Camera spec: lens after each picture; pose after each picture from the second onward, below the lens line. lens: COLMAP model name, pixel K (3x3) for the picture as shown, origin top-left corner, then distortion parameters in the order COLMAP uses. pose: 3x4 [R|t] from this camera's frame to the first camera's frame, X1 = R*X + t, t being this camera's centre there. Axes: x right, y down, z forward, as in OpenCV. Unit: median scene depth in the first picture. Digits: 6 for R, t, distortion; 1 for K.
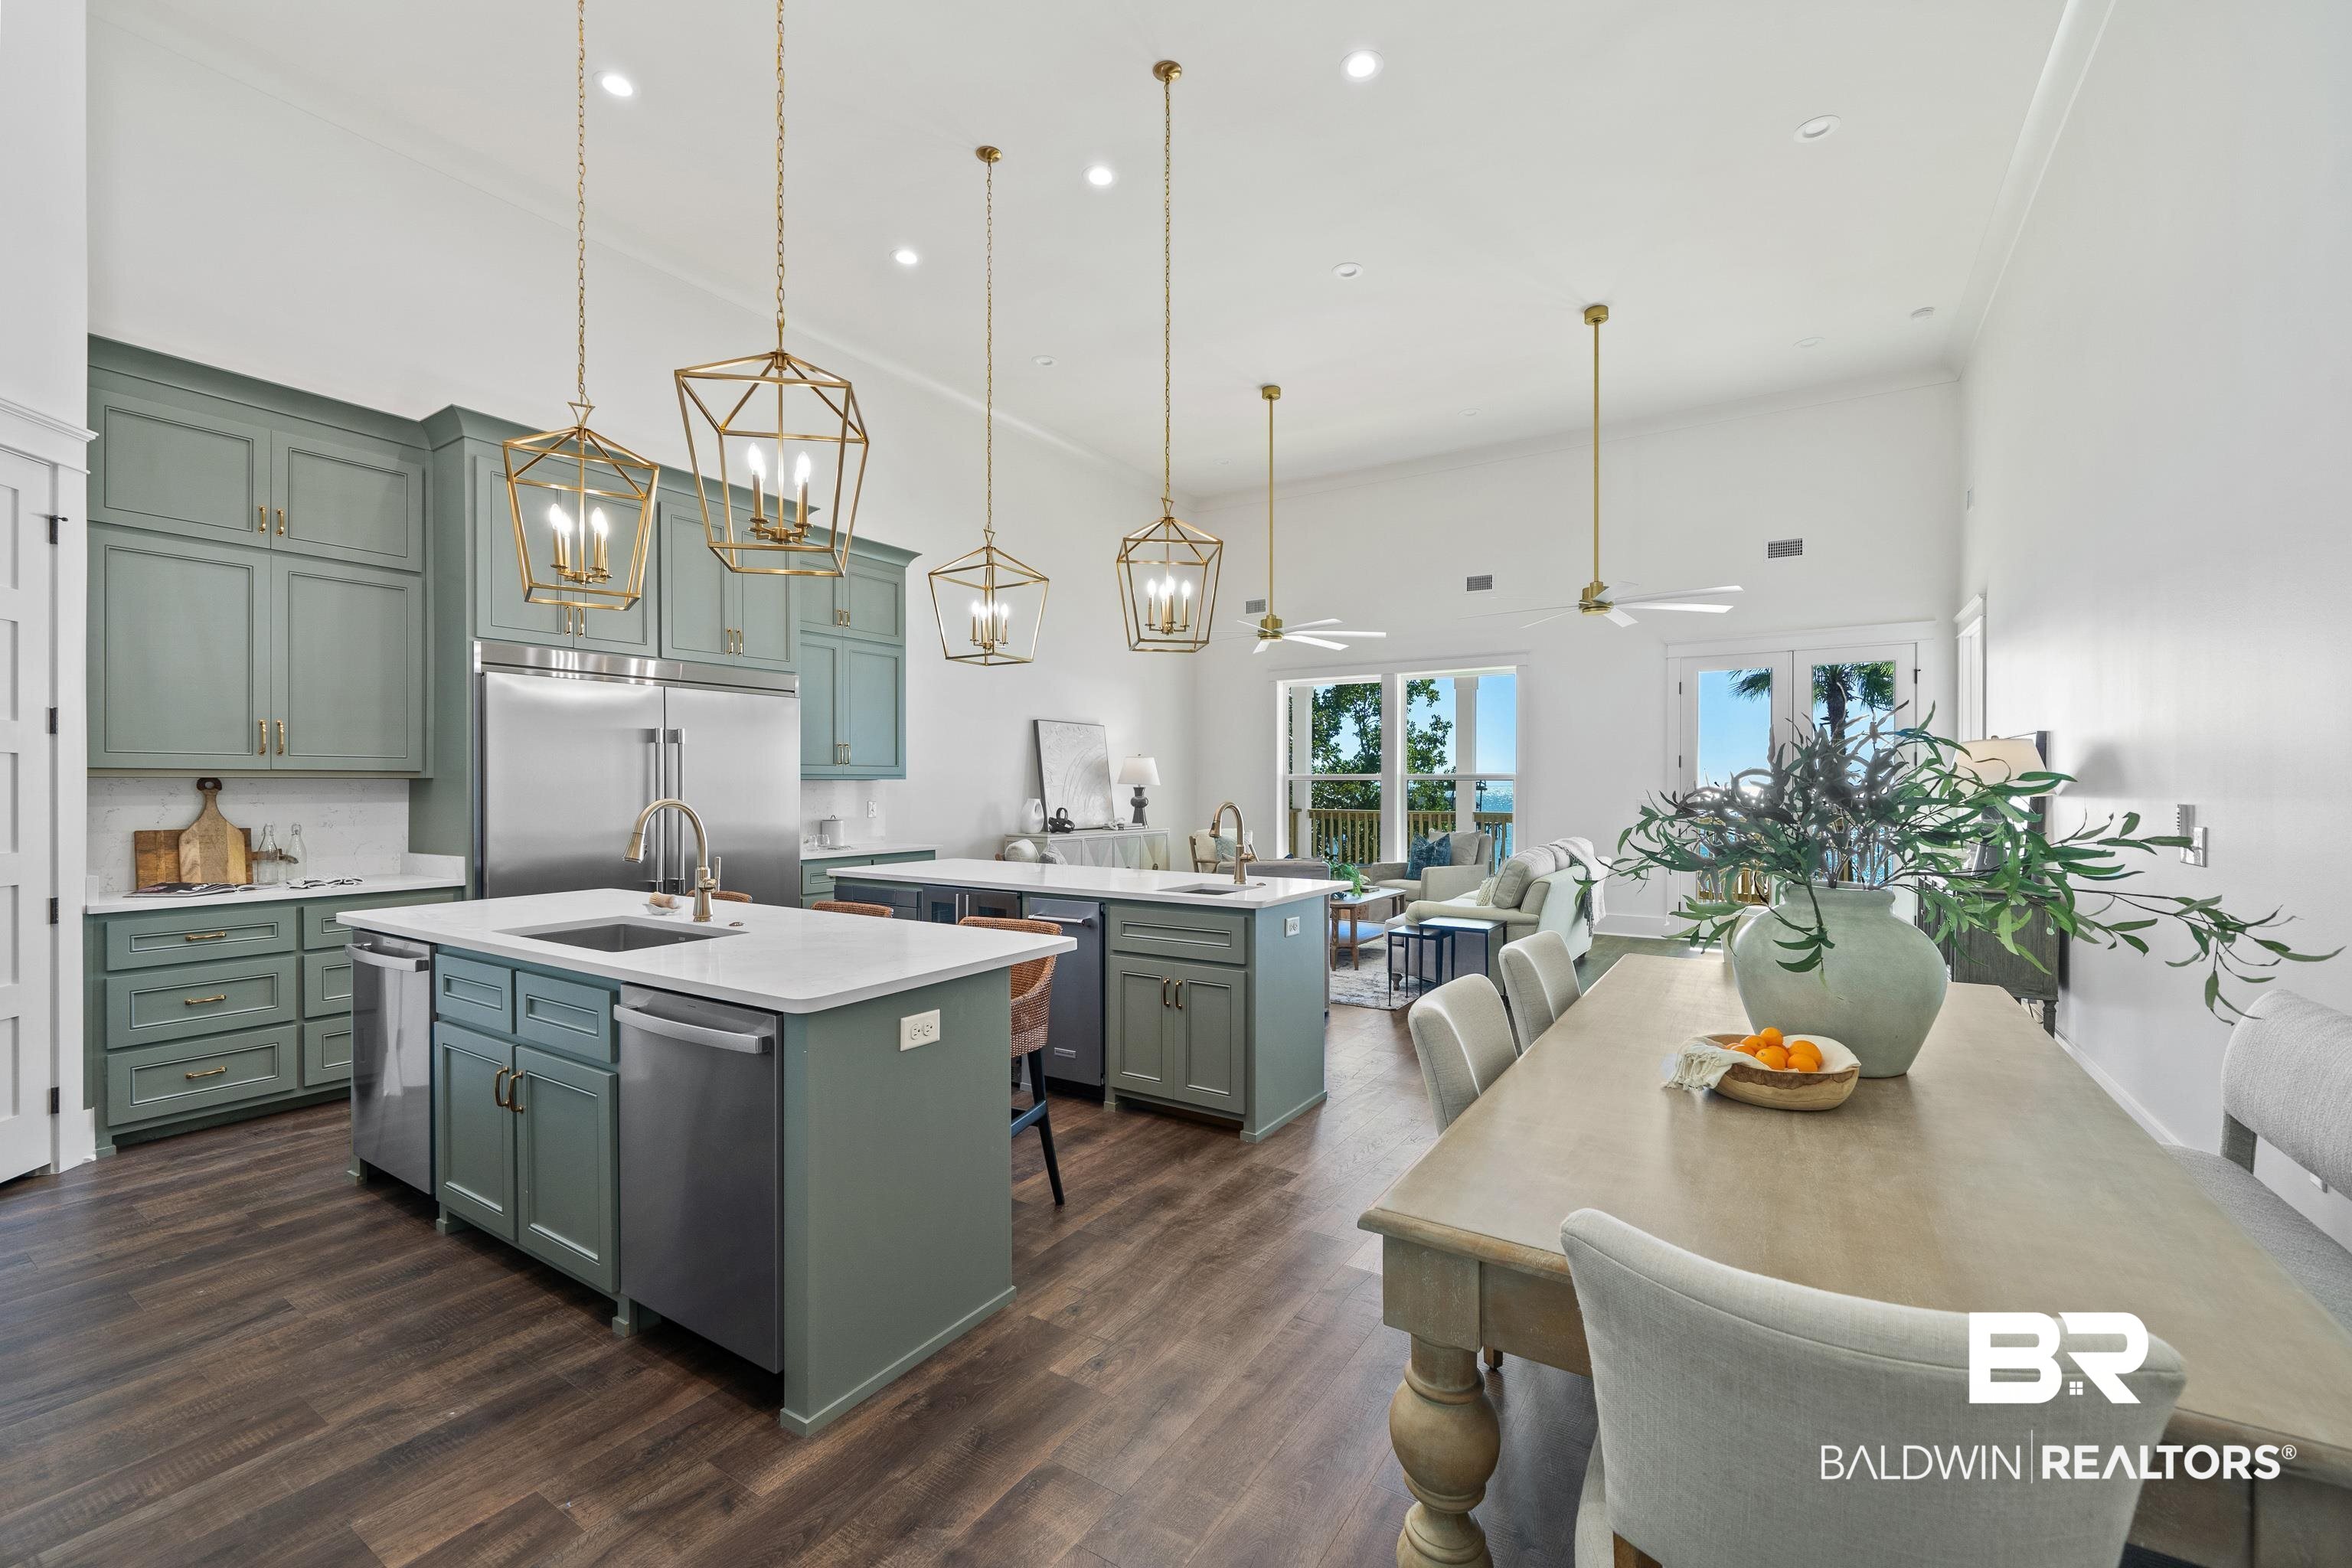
lens RADIAL K [[963.9, 0, 1180.9], [0, 963.9, 787.8], [0, 0, 1]] dist [-0.010988, -0.000487]
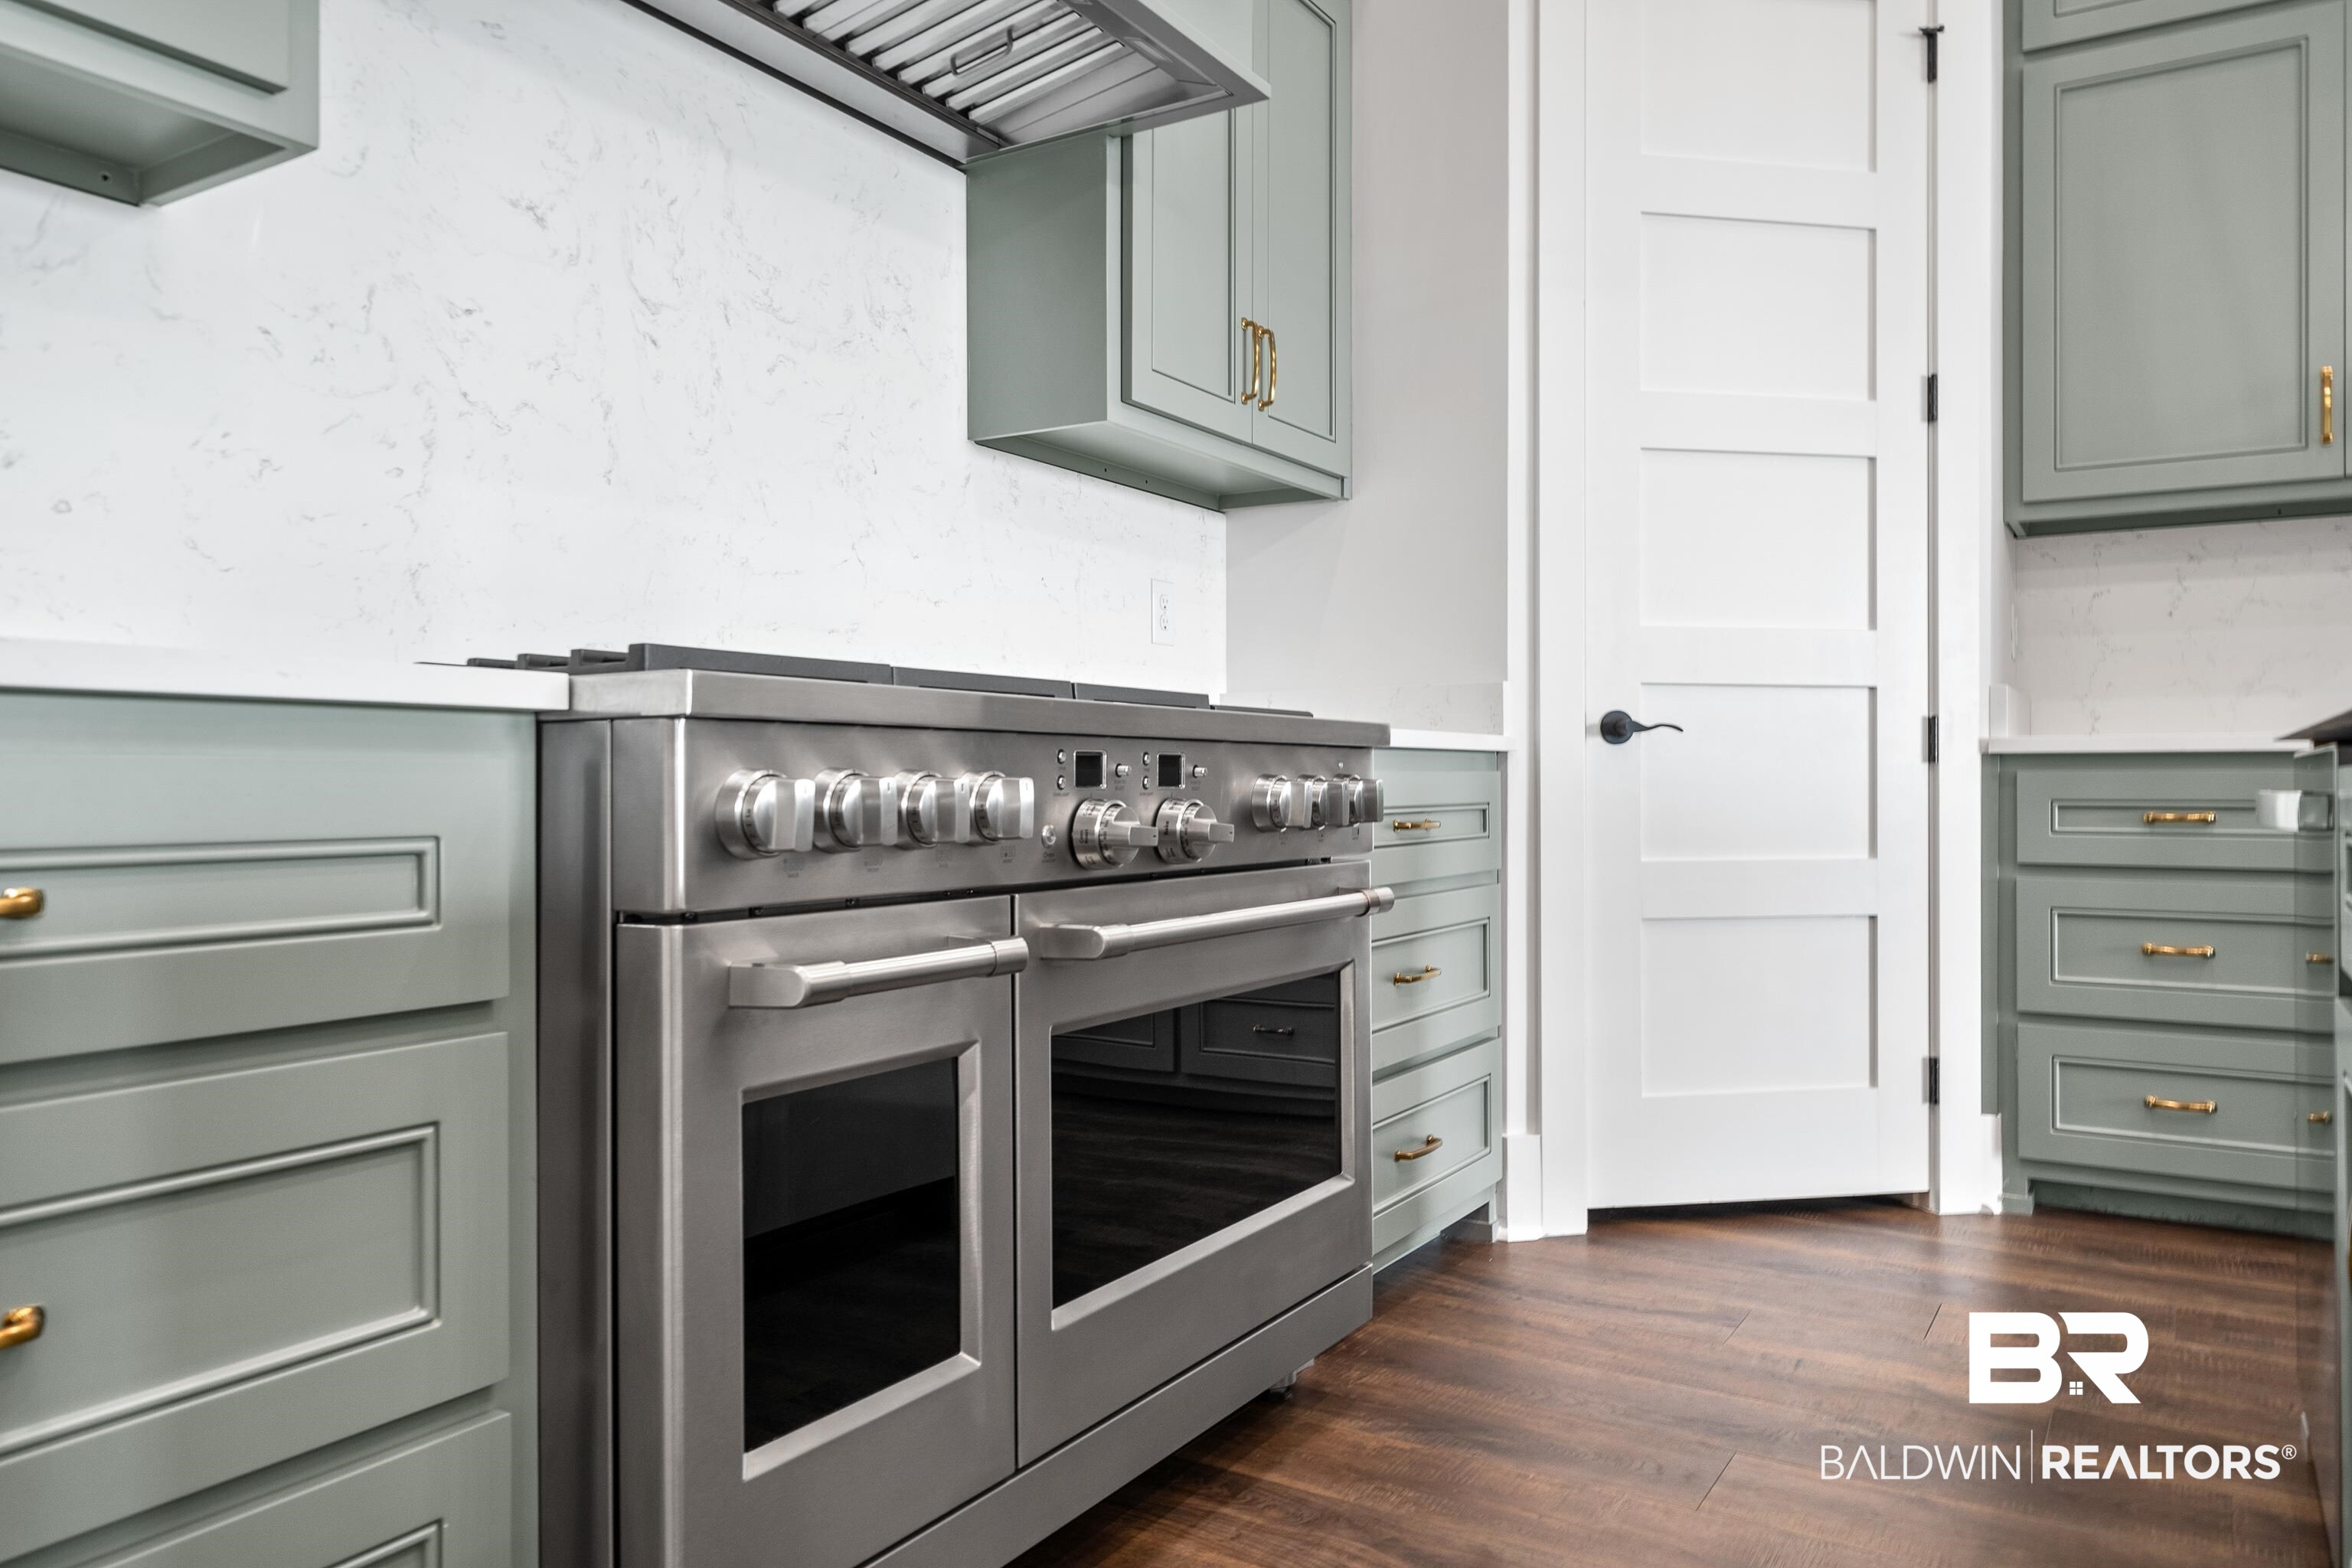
lens RADIAL K [[1620.3, 0, 1177.2], [0, 1620.3, 781.8], [0, 0, 1]] dist [0.002338, 0.000705]
pose [[0.013747, -0.000563, -0.999905, -0.242559], [-0.005642, 0.999984, -0.000641, 0.158640], [0.999890, 0.005650, 0.013744, 0.544788]]
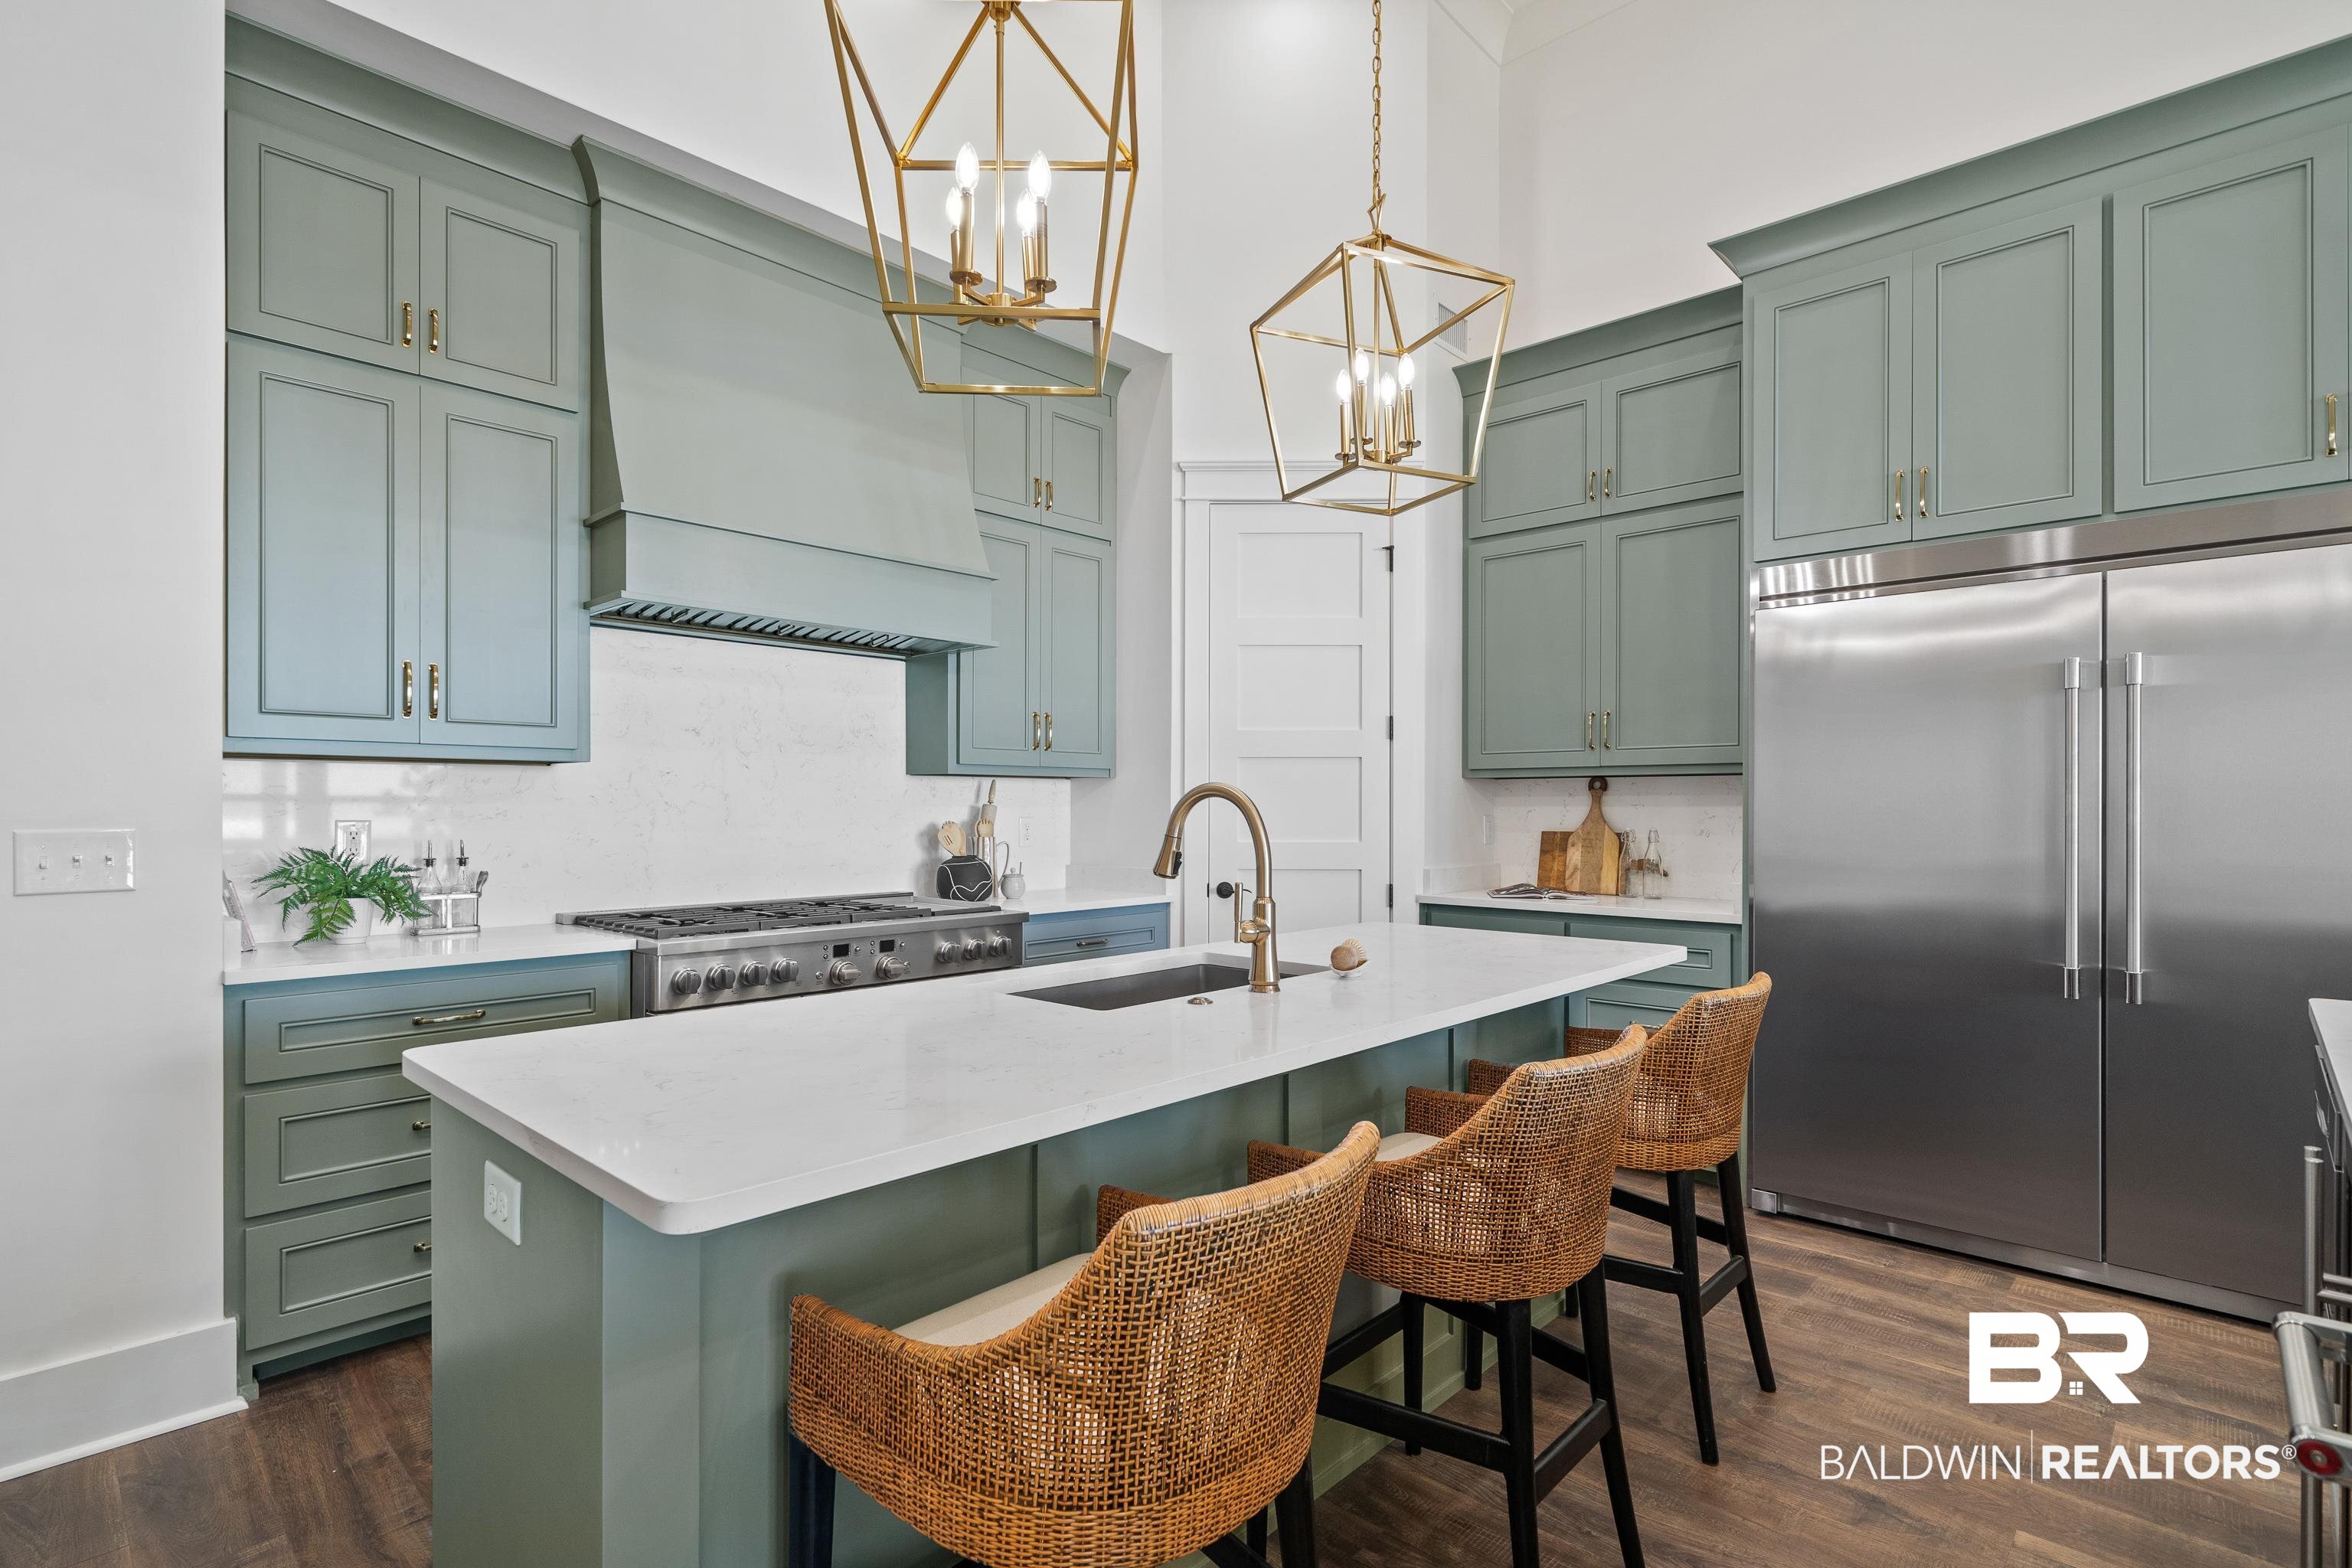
lens RADIAL K [[1134.0, 0, 1169.3], [0, 1134.0, 803.0], [0, 0, 1]] dist [0.001471, 0.000669]
pose [[-0.196470, -0.002867, -0.980506, 0.185562], [-0.005095, 0.999985, -0.001903, 0.023997], [0.980497, 0.004622, -0.196482, 1.006863]]
